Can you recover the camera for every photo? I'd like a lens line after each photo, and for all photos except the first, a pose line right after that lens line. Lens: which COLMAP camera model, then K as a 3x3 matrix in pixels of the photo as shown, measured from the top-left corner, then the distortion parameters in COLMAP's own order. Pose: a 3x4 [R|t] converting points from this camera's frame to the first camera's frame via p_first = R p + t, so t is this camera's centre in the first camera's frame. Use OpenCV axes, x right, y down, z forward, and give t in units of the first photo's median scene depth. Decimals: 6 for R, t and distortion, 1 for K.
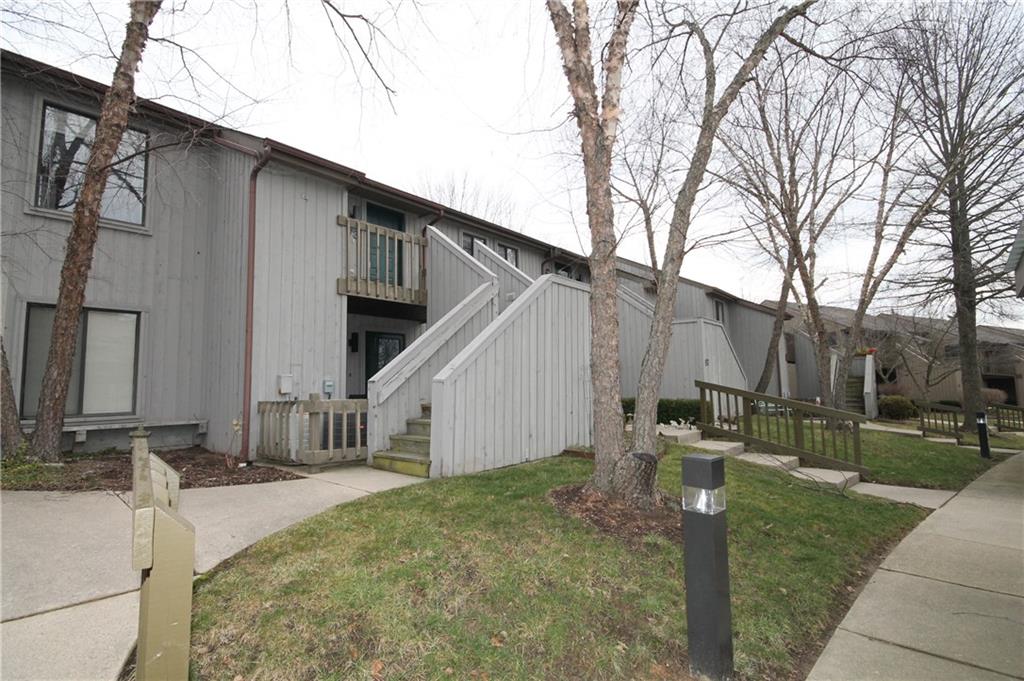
lens RADIAL K [[483.4, 0, 516.7], [0, 483.4, 342.3], [0, 0, 1]] dist [0.006282, -0.007131]
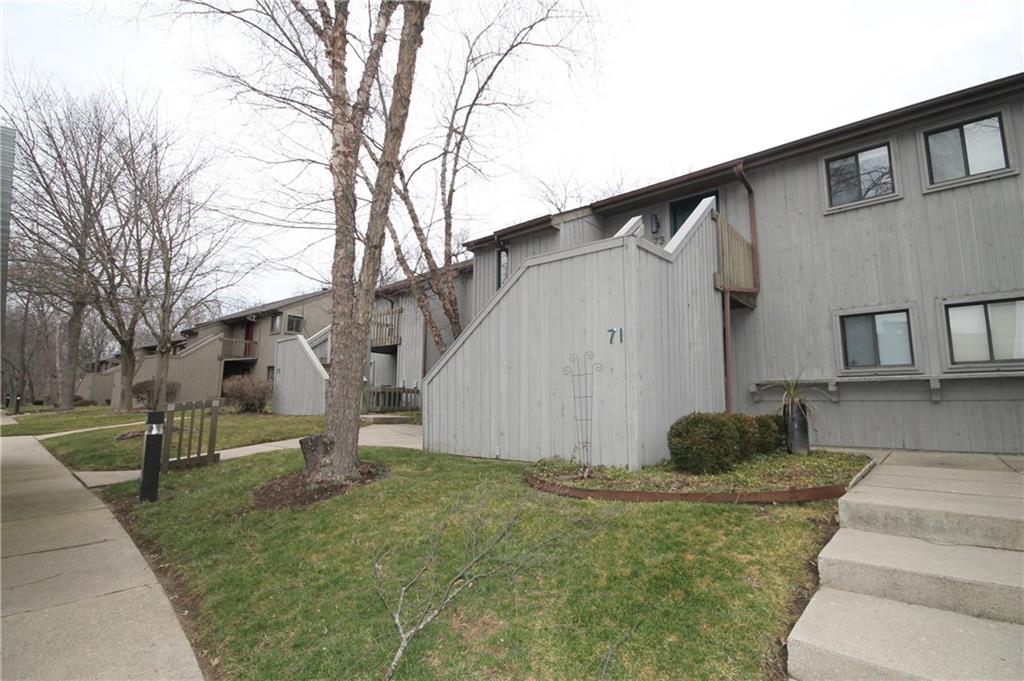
lens RADIAL K [[486.0, 0, 516.7], [0, 486.0, 342.0], [0, 0, 1]] dist [0.000239, 0.001040]
pose [[-0.006252, -0.111713, -0.993721, 1.148088], [0.087121, 0.989901, -0.111831, 0.134659], [0.996178, -0.087273, 0.003544, 1.159403]]
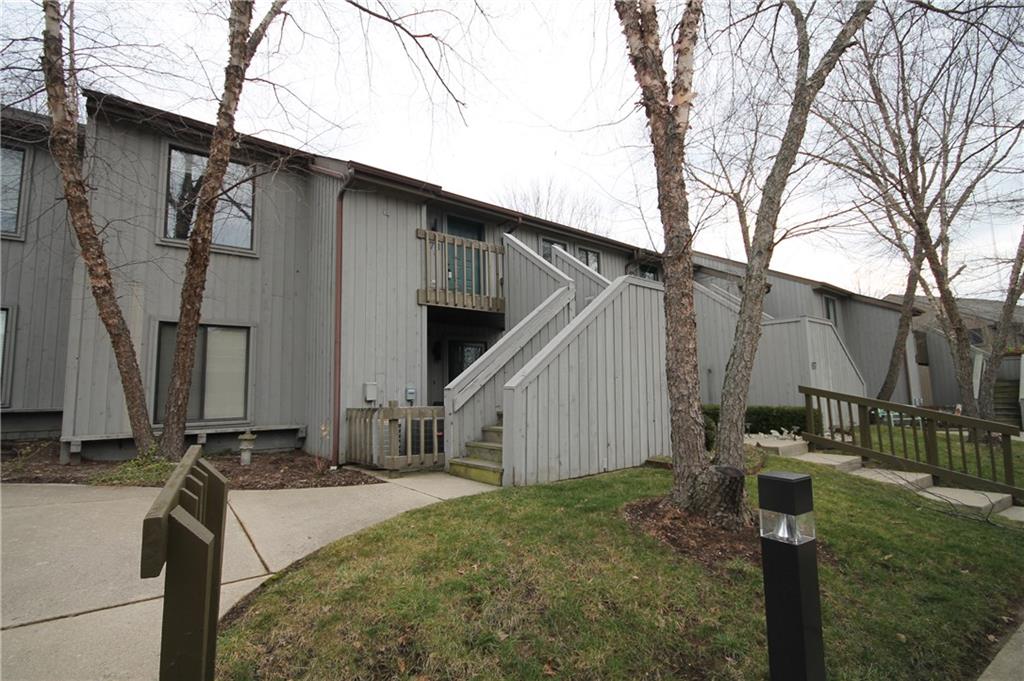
lens RADIAL K [[483.4, 0, 516.7], [0, 483.4, 342.3], [0, 0, 1]] dist [0.006282, -0.007131]
pose [[0.982735, -0.022366, -0.183660, 0.033538], [0.019889, 0.999685, -0.015319, 0.001628], [0.183945, 0.011402, 0.982870, 0.027565]]
